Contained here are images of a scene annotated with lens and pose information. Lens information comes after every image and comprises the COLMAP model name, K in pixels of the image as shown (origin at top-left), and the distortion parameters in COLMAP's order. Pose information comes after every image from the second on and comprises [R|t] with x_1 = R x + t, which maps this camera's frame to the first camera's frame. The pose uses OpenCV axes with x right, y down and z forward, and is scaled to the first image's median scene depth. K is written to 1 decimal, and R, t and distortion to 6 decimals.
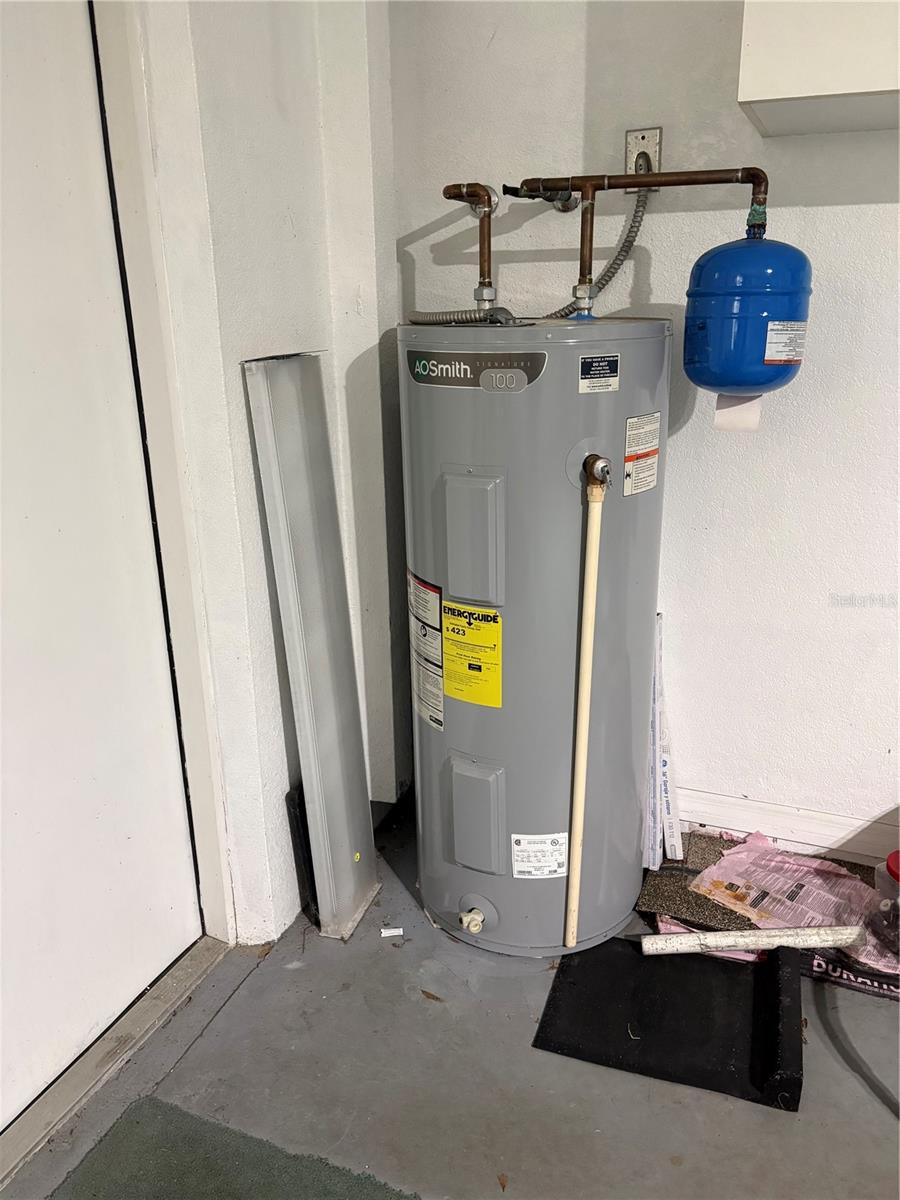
lens RADIAL K [[915.9, 0, 452.9], [0, 915.9, 606.6], [0, 0, 1]] dist [0.031199, -0.018269]
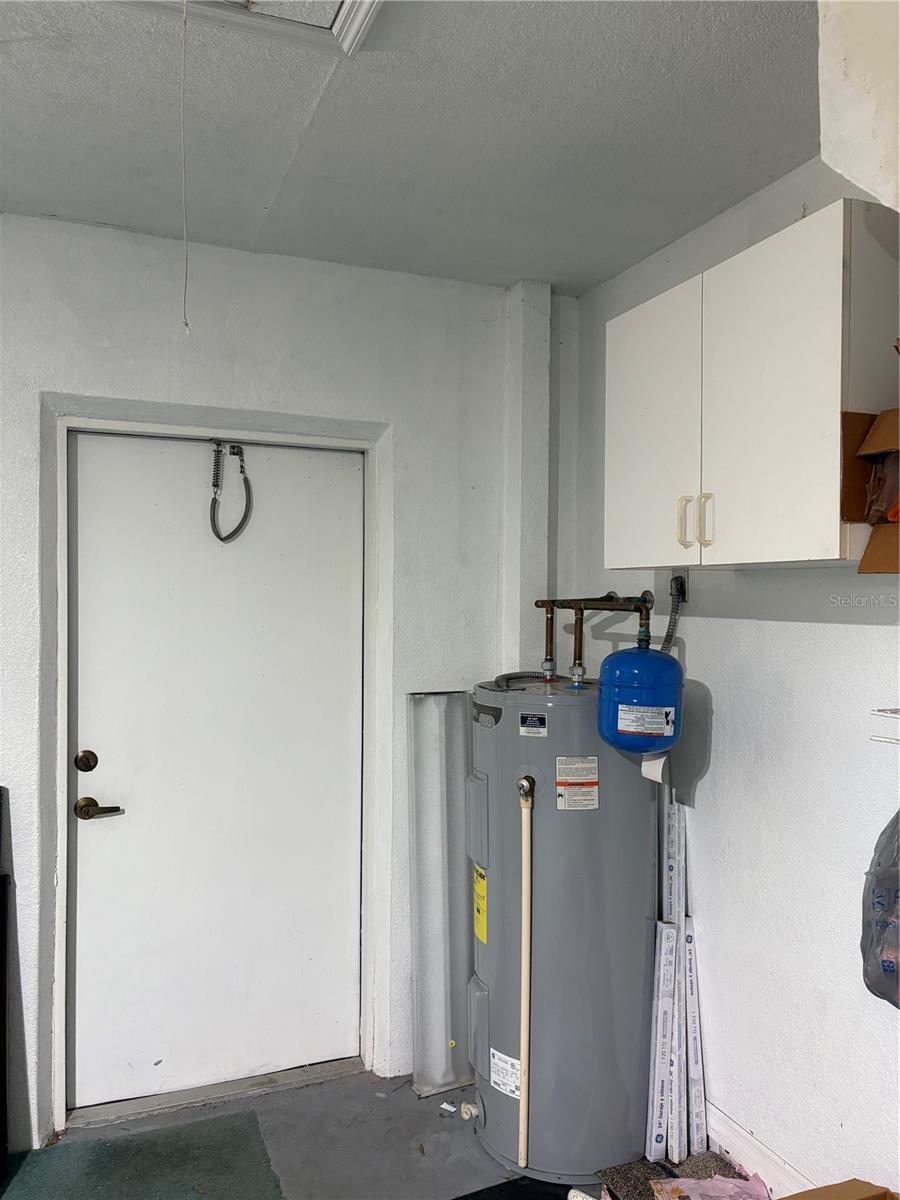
lens RADIAL K [[915.9, 0, 452.8], [0, 915.9, 597.2], [0, 0, 1]] dist [0.031199, -0.018269]
pose [[0.697590, 0.017066, -0.716294, 1.020682], [-0.239814, 0.947618, -0.210974, -0.085714], [0.675173, 0.318950, 0.665141, -0.167109]]
